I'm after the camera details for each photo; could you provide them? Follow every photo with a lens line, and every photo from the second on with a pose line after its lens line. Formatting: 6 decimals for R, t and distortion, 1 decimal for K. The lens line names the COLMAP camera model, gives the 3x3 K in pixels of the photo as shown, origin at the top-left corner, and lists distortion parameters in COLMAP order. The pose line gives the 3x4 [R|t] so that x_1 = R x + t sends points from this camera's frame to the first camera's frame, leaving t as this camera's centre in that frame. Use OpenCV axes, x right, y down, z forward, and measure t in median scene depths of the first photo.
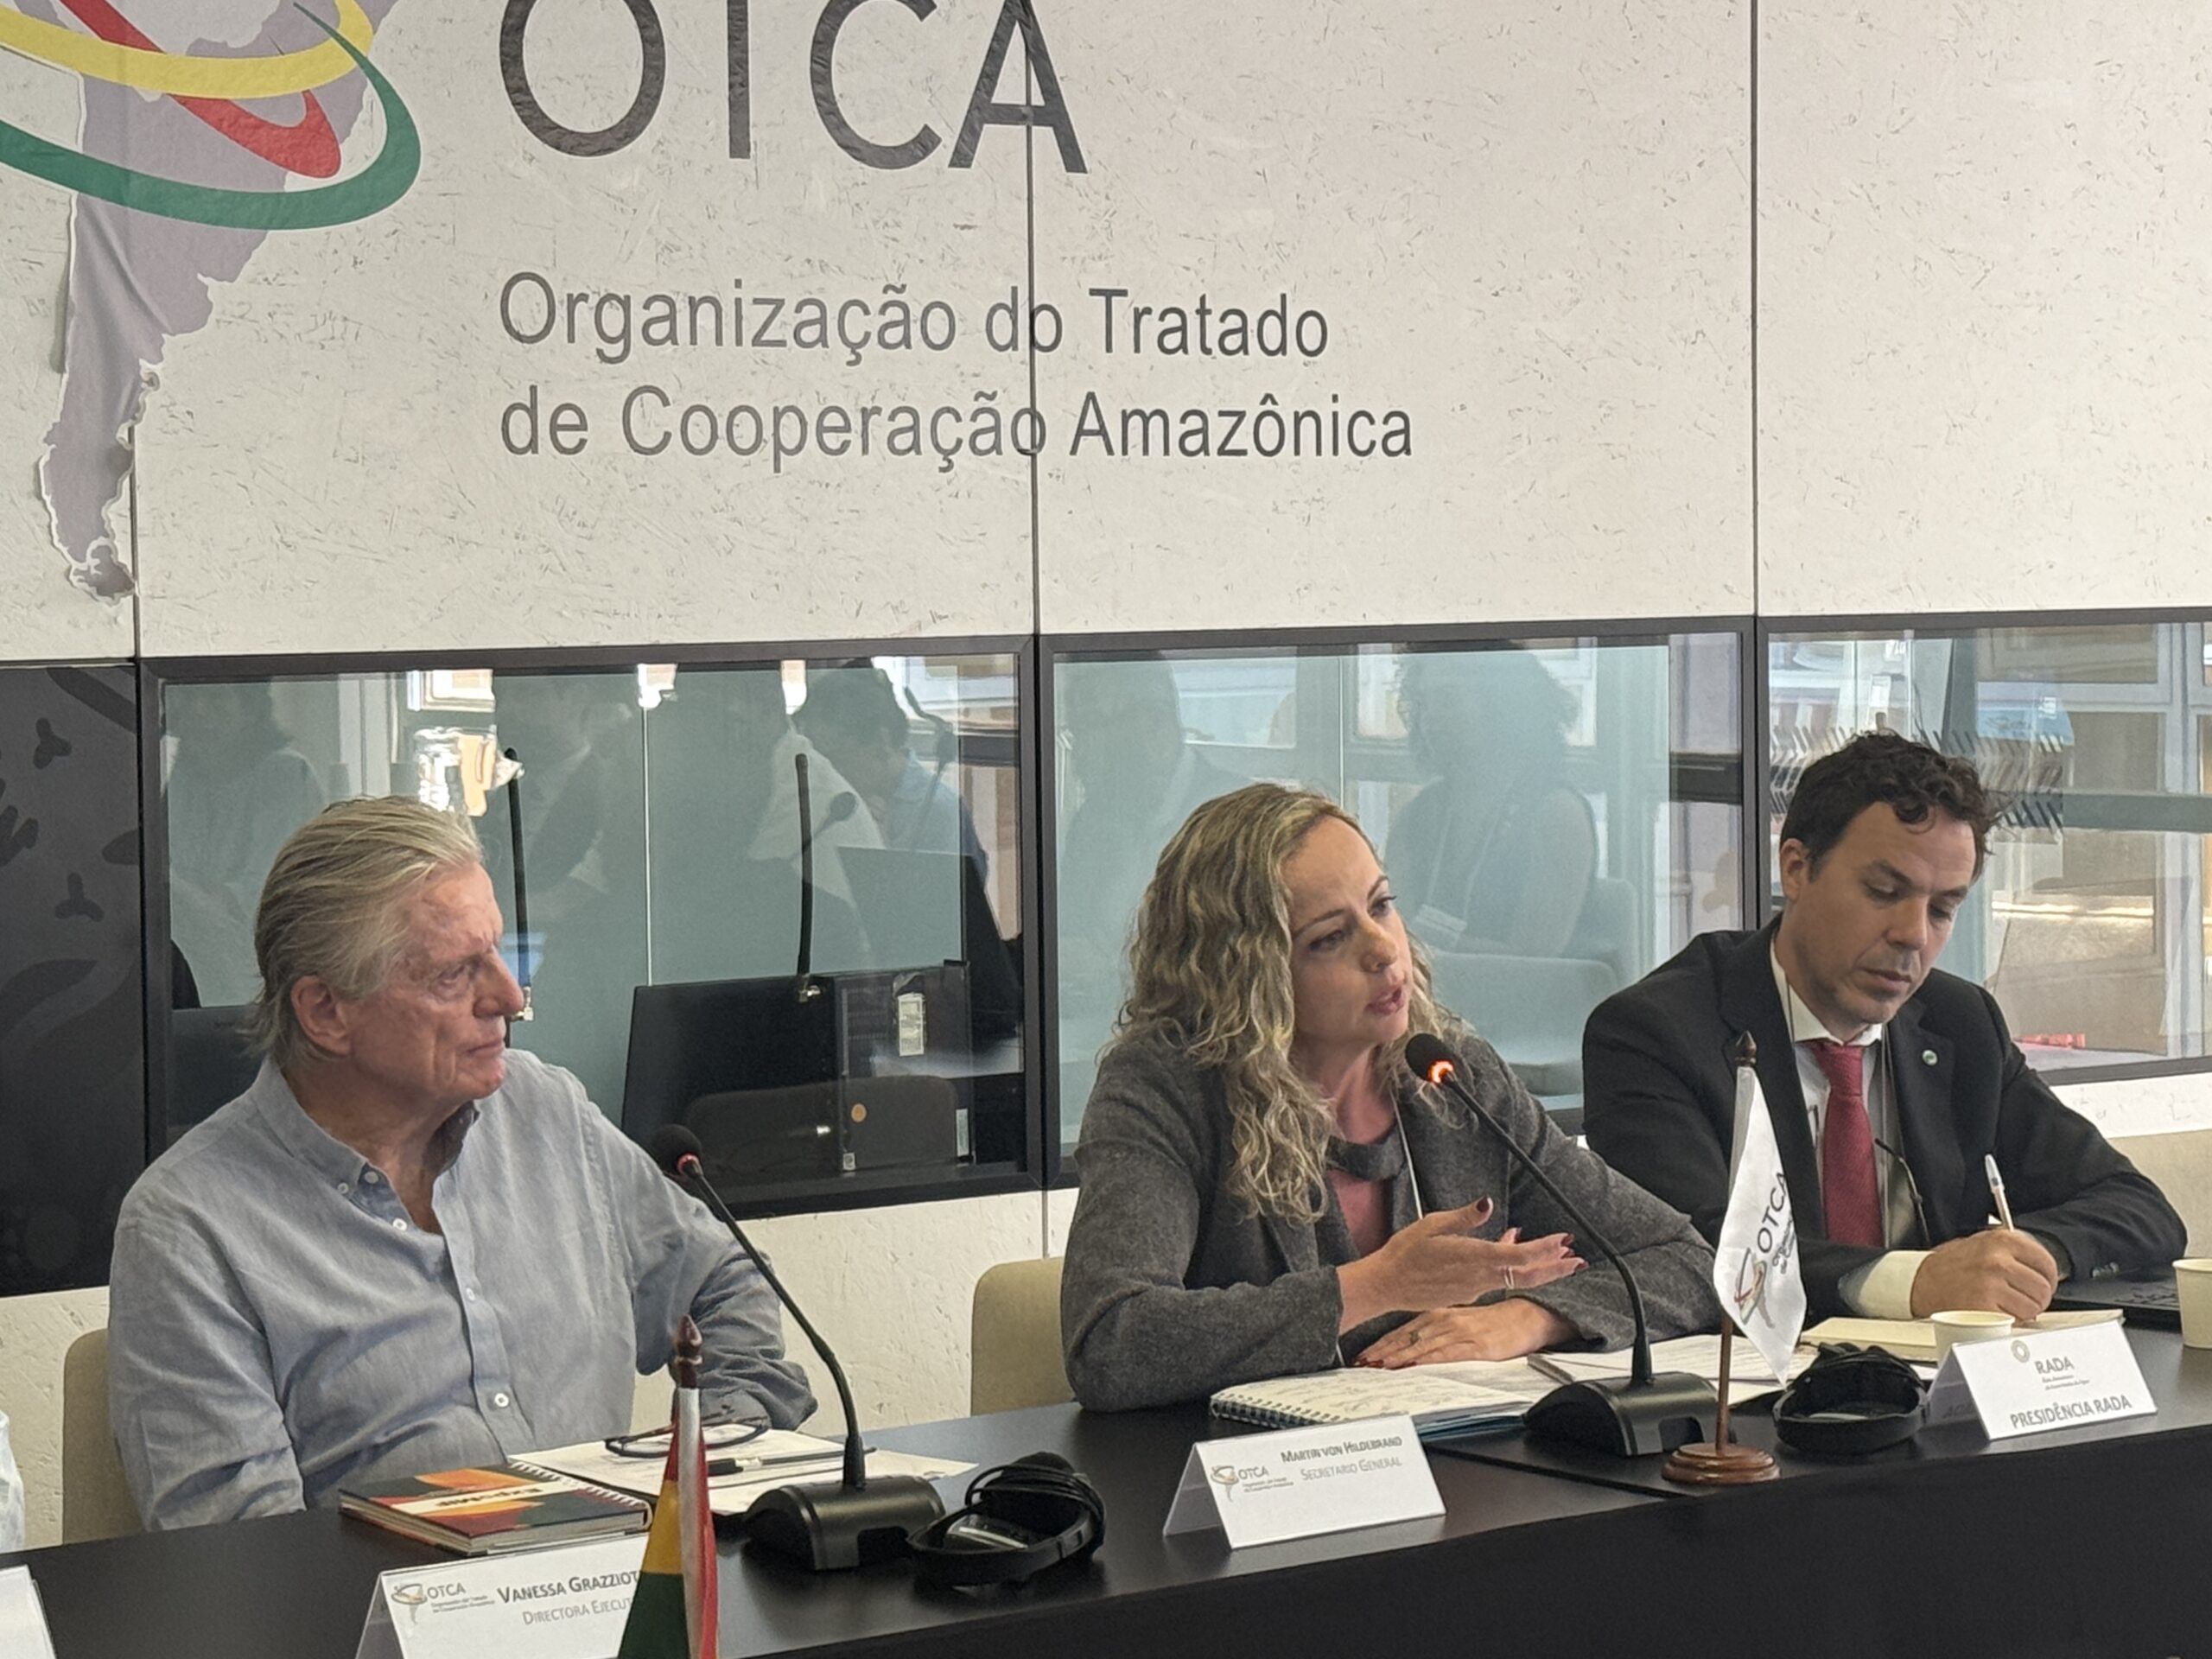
lens RADIAL K [[5608.8, 0, 1106.4], [0, 5608.8, 833.6], [0, 0, 1]] dist [0.163729, 0.000000]
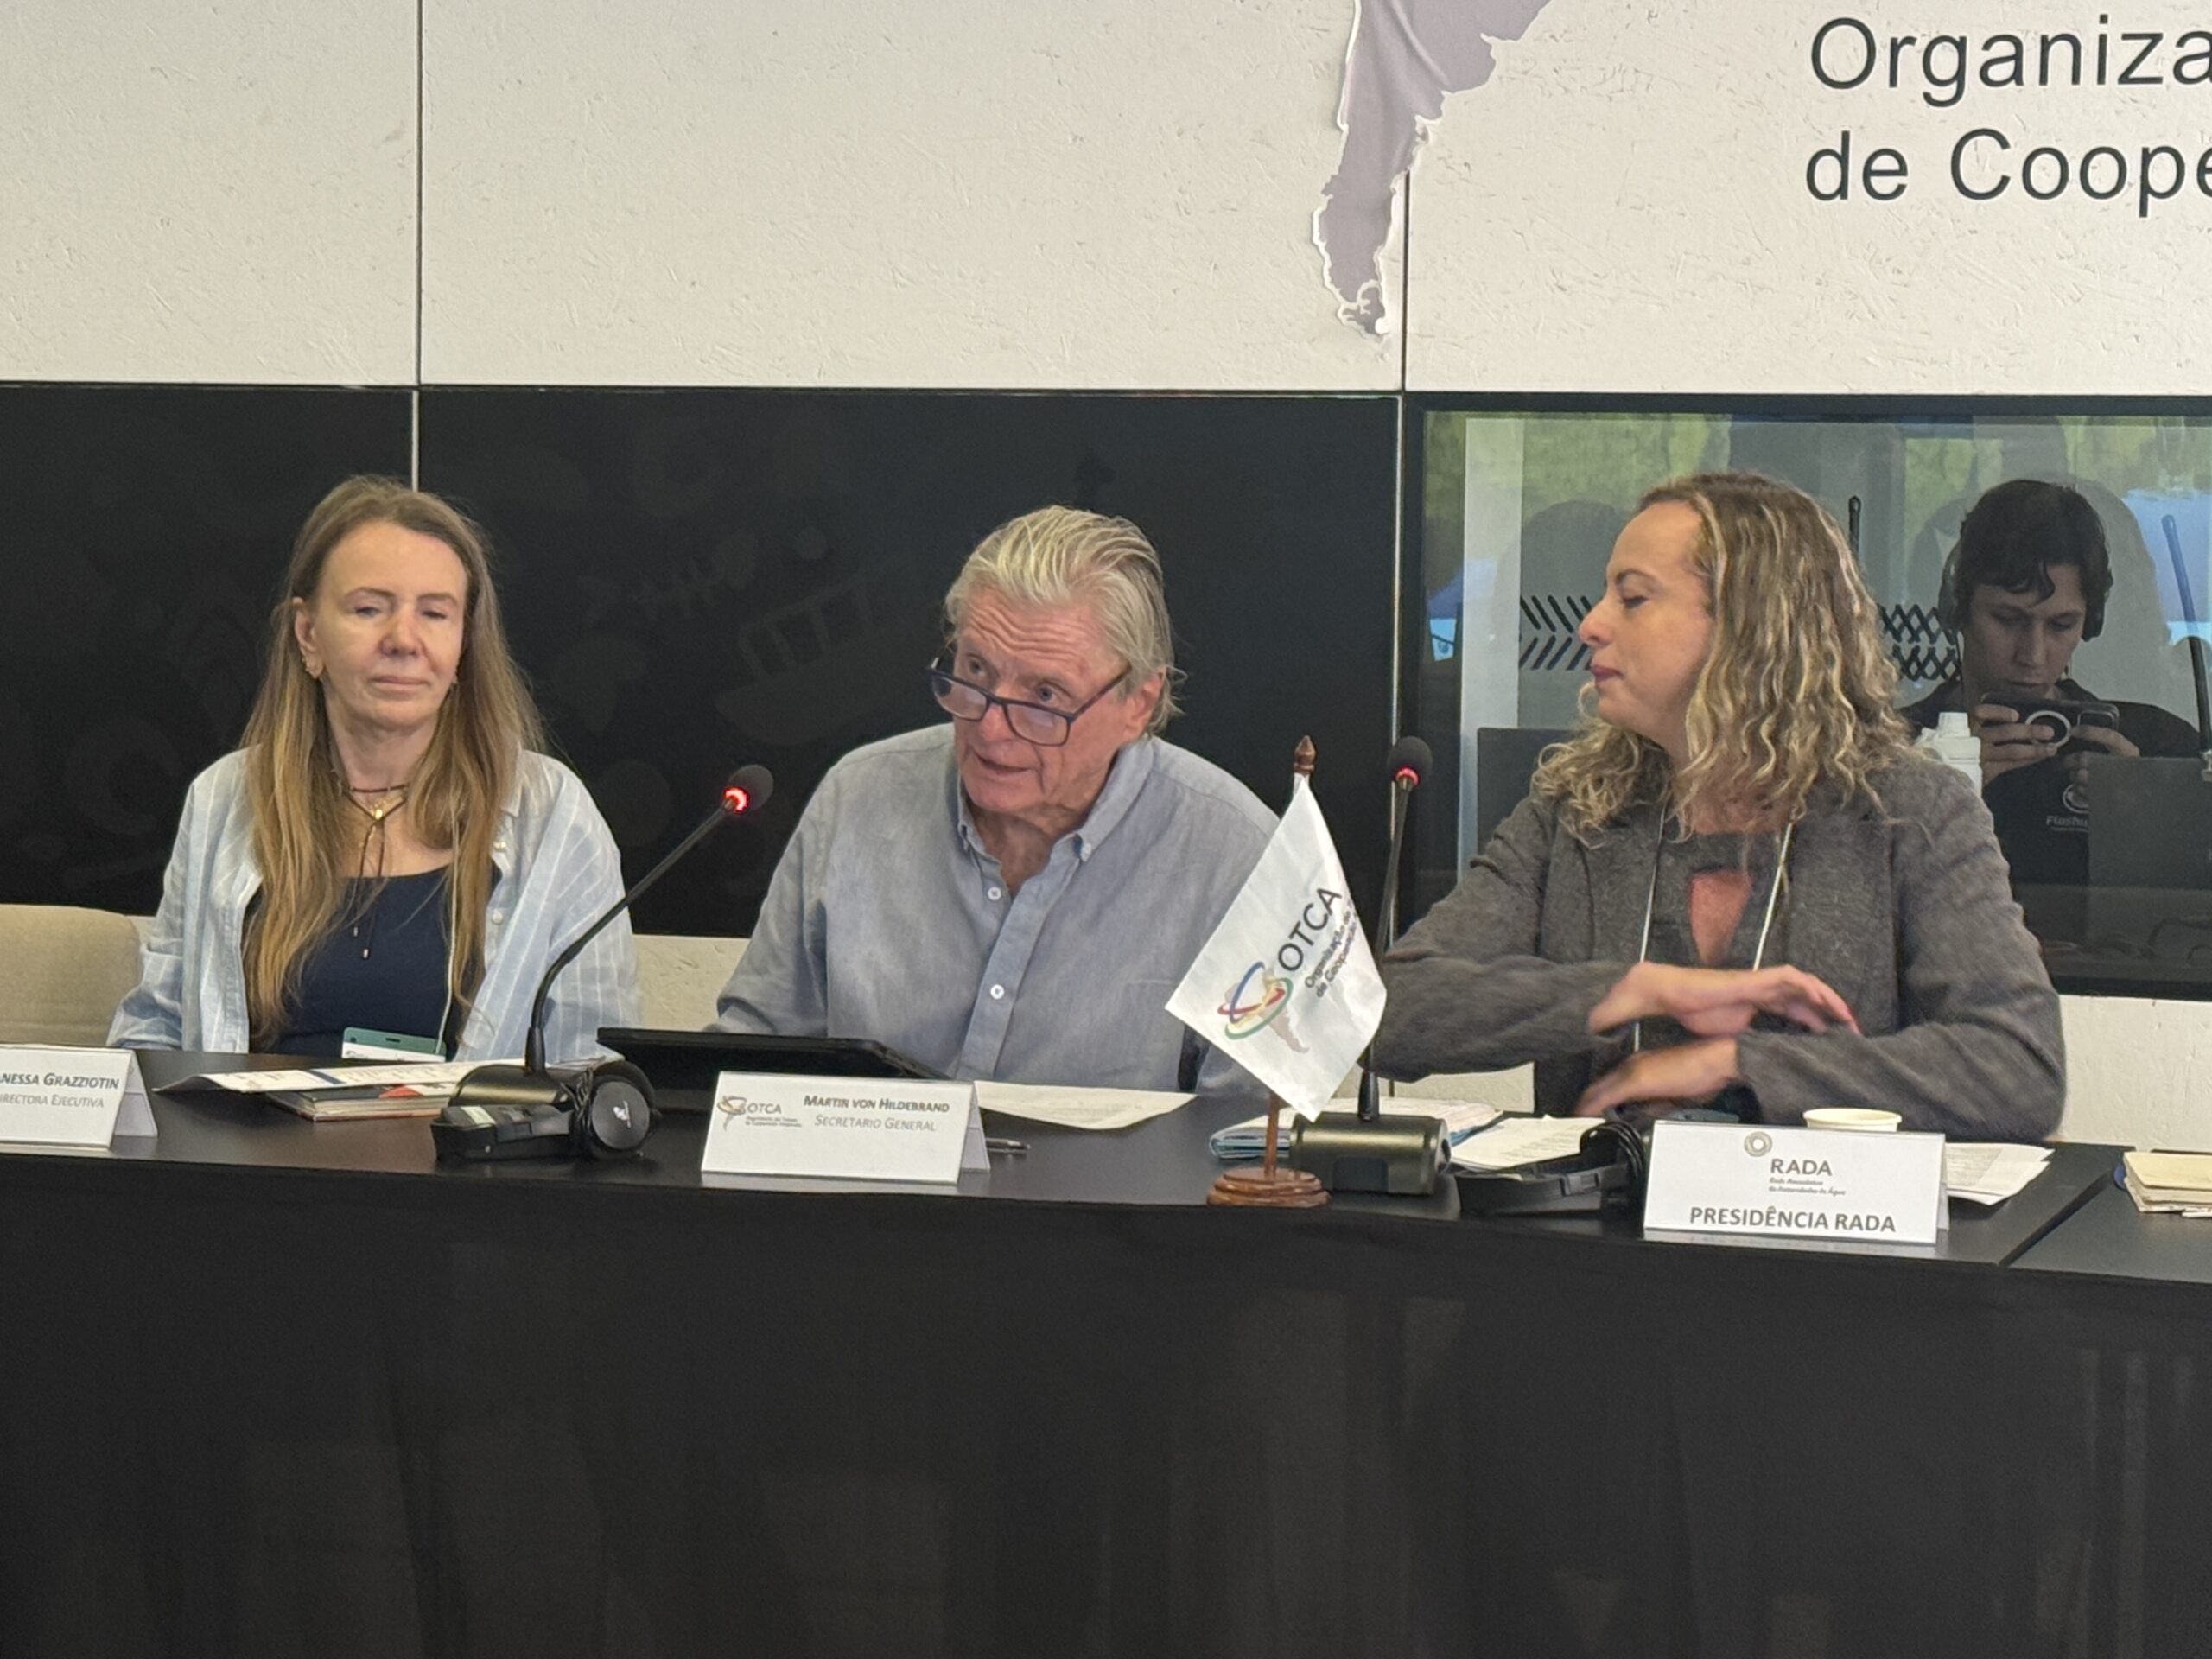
lens RADIAL K [[5417.5, 0, 1099.8], [0, 5417.5, 824.5], [0, 0, 1]] dist [0.199230, 0.000000]
pose [[0.556389, 0.074326, -0.827591, 0.636886], [-0.065514, 0.996815, 0.045480, 0.008047], [0.828335, 0.028914, 0.559486, 0.347597]]
